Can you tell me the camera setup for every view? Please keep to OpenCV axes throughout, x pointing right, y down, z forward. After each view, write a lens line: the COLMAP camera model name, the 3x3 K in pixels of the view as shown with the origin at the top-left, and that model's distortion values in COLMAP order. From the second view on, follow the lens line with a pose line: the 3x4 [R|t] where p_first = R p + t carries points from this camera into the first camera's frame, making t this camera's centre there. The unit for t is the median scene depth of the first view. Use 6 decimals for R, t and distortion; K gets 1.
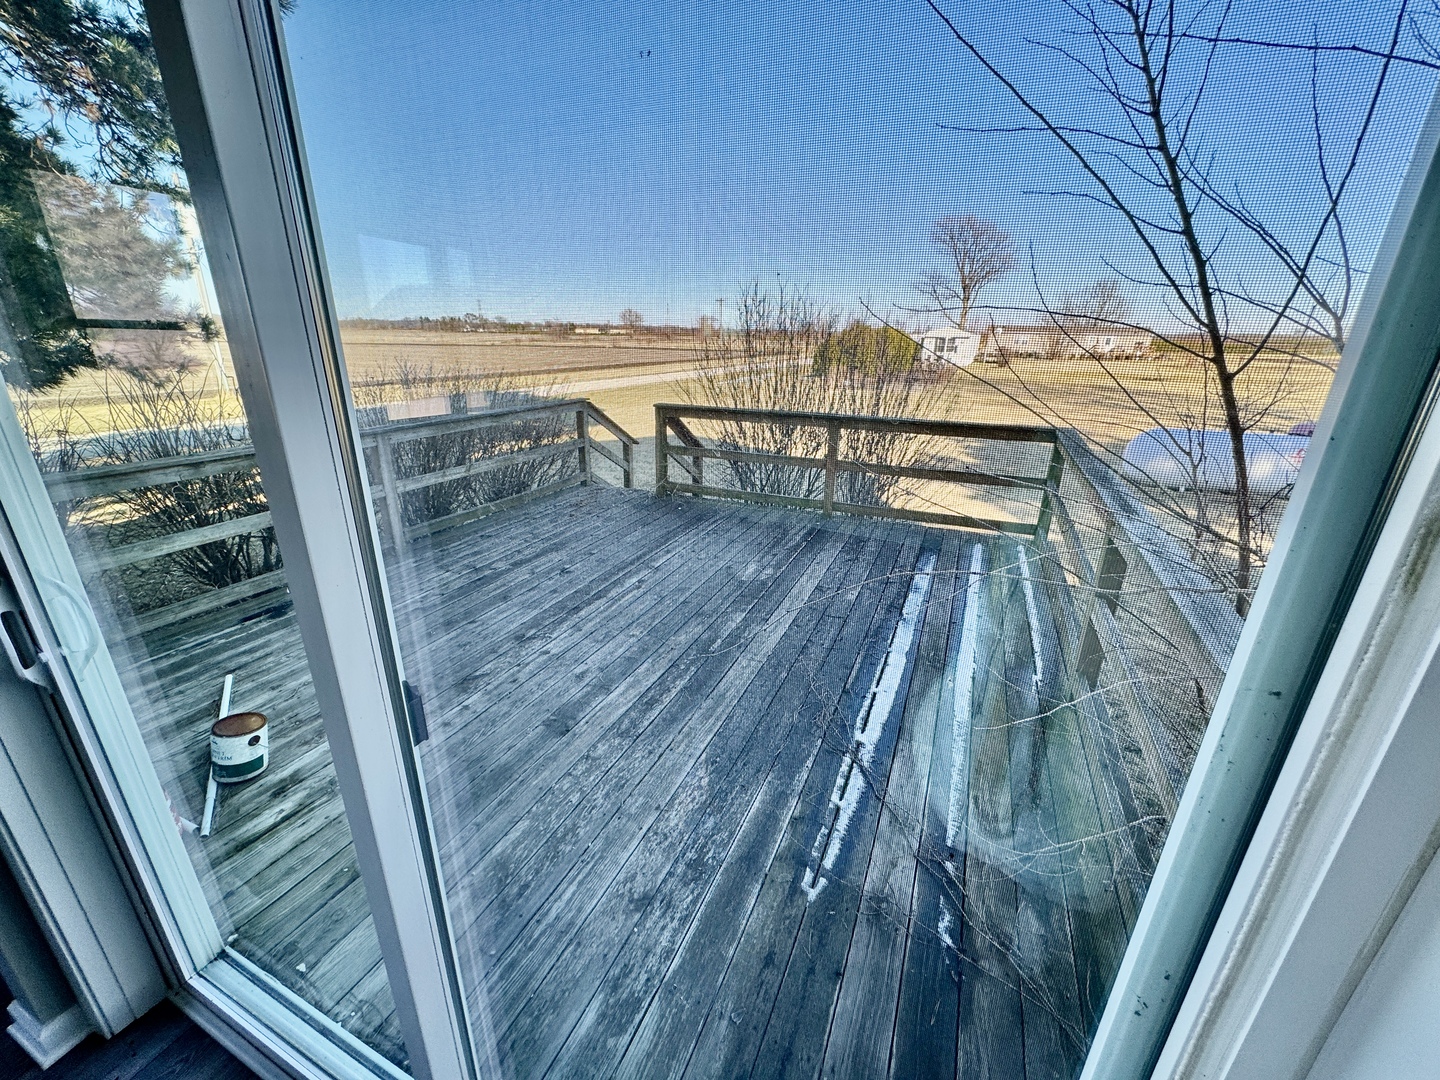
lens RADIAL K [[575.7, 0, 718.4], [0, 575.7, 534.6], [0, 0, 1]] dist [-0.001810, 0.000320]
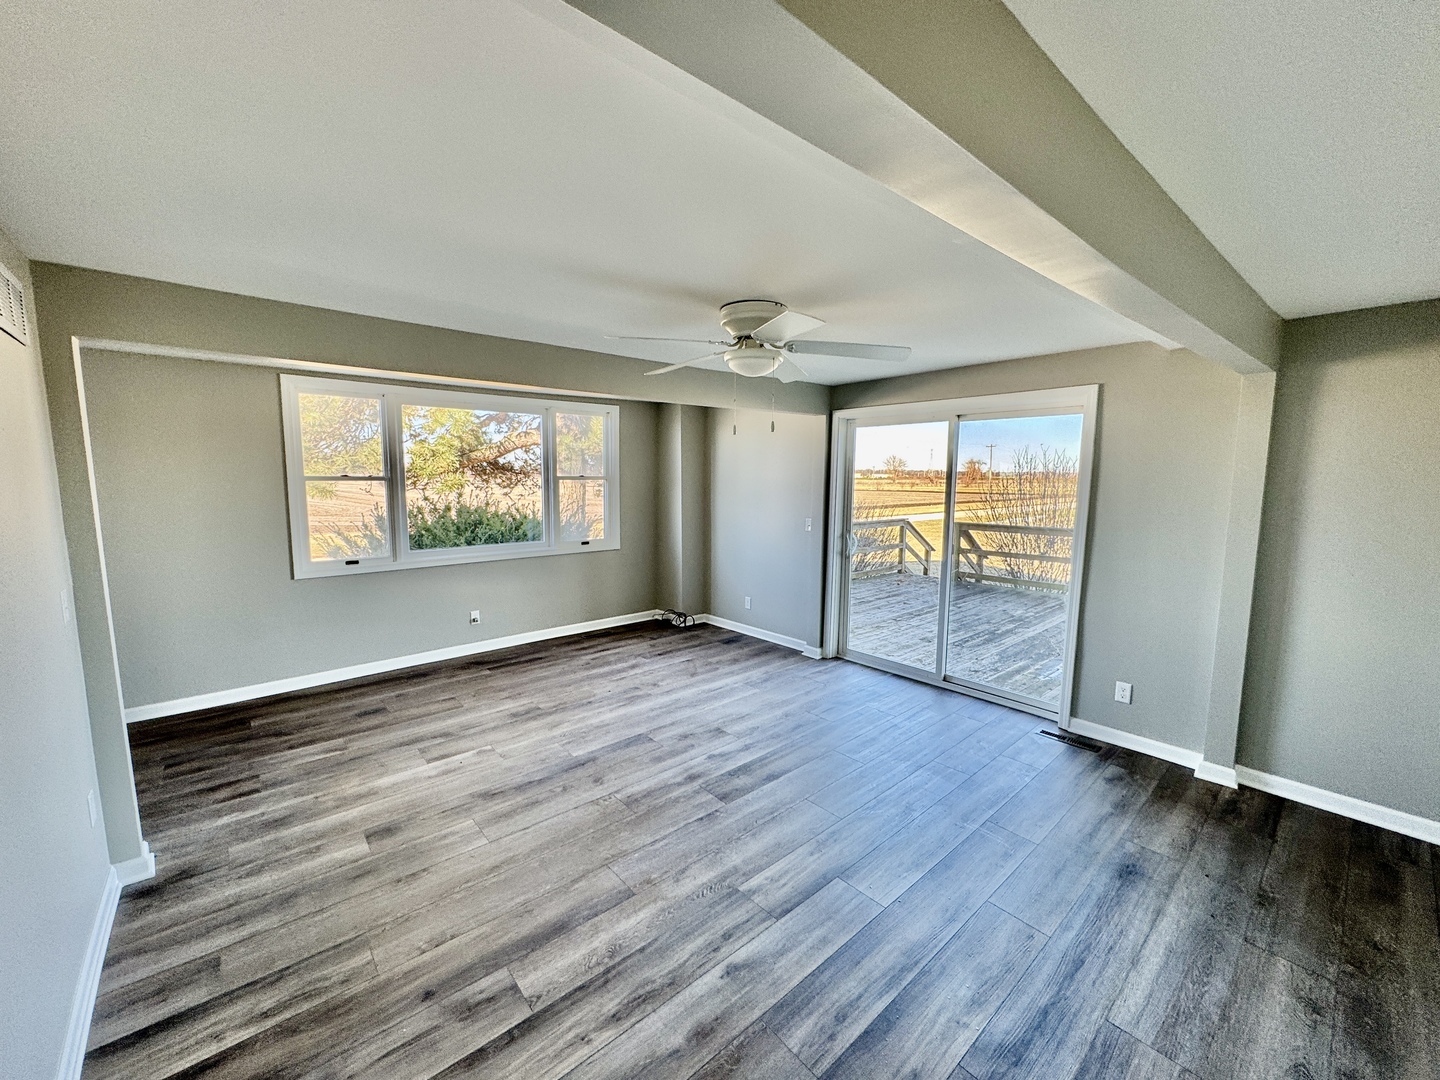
lens RADIAL K [[575.7, 0, 715.1], [0, 575.7, 537.5], [0, 0, 1]] dist [-0.001810, 0.000320]
pose [[0.905970, 0.029383, -0.422320, -0.031127], [-0.126270, 0.970935, -0.203323, 0.204000], [0.404071, 0.237531, 0.883349, -0.610343]]
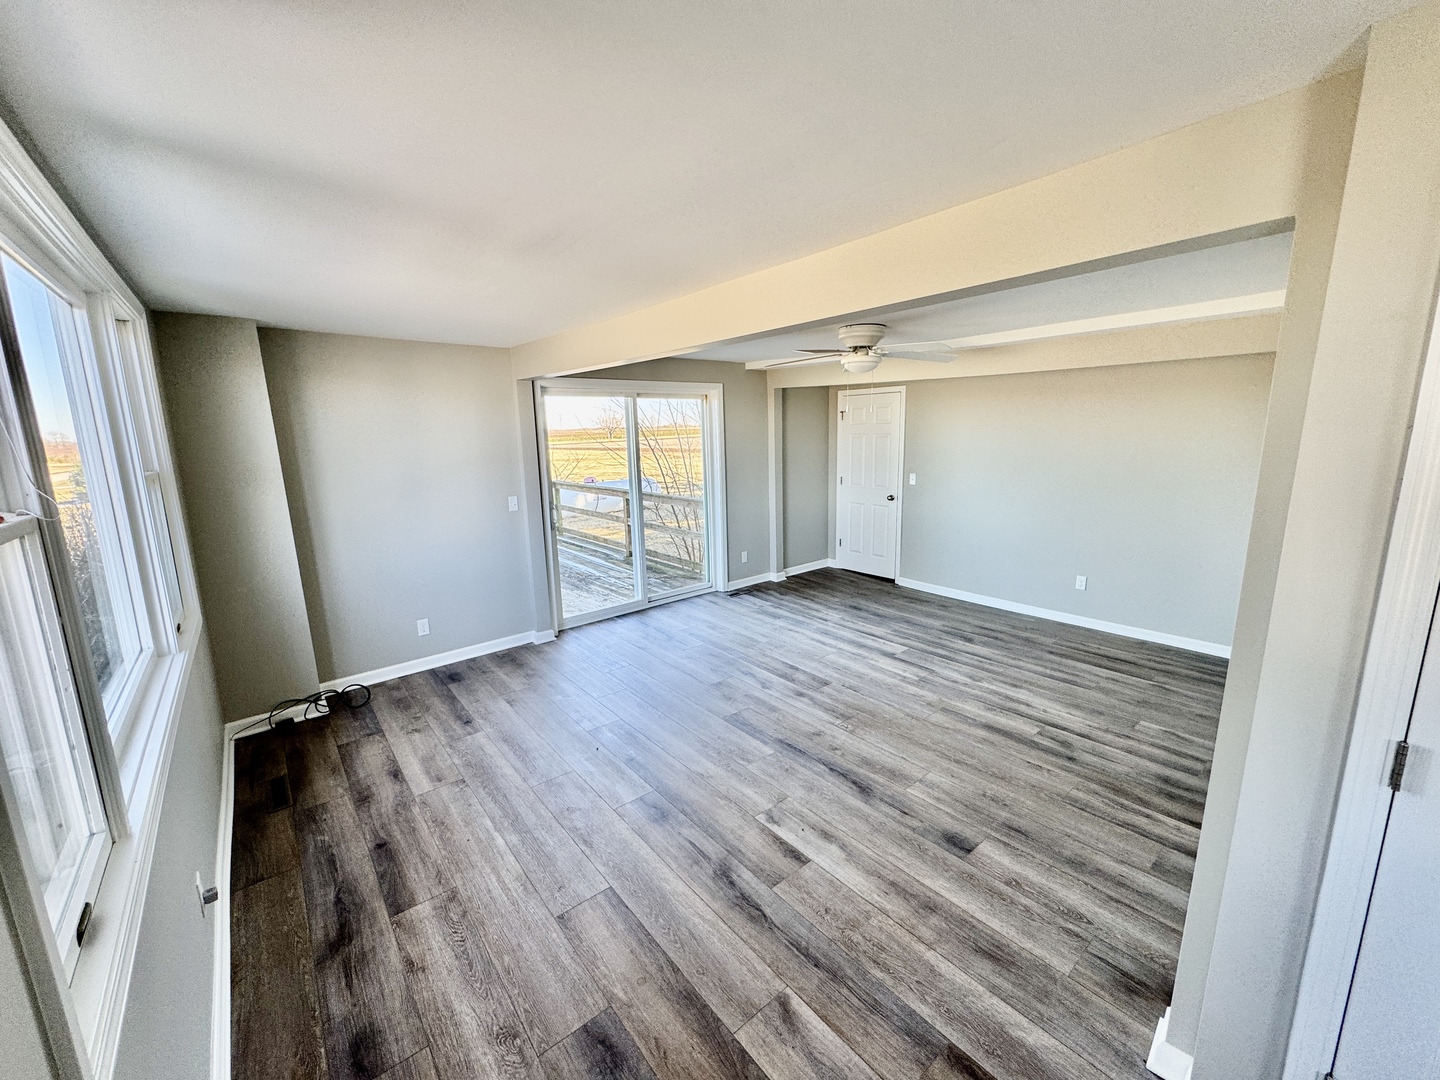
lens RADIAL K [[575.7, 0, 720.1], [0, 575.7, 535.5], [0, 0, 1]] dist [-0.001810, 0.000320]
pose [[0.444536, -0.194684, 0.874349, -0.791201], [0.329487, 0.943203, 0.042498, 0.094847], [-0.832962, 0.269195, 0.483434, -0.395684]]
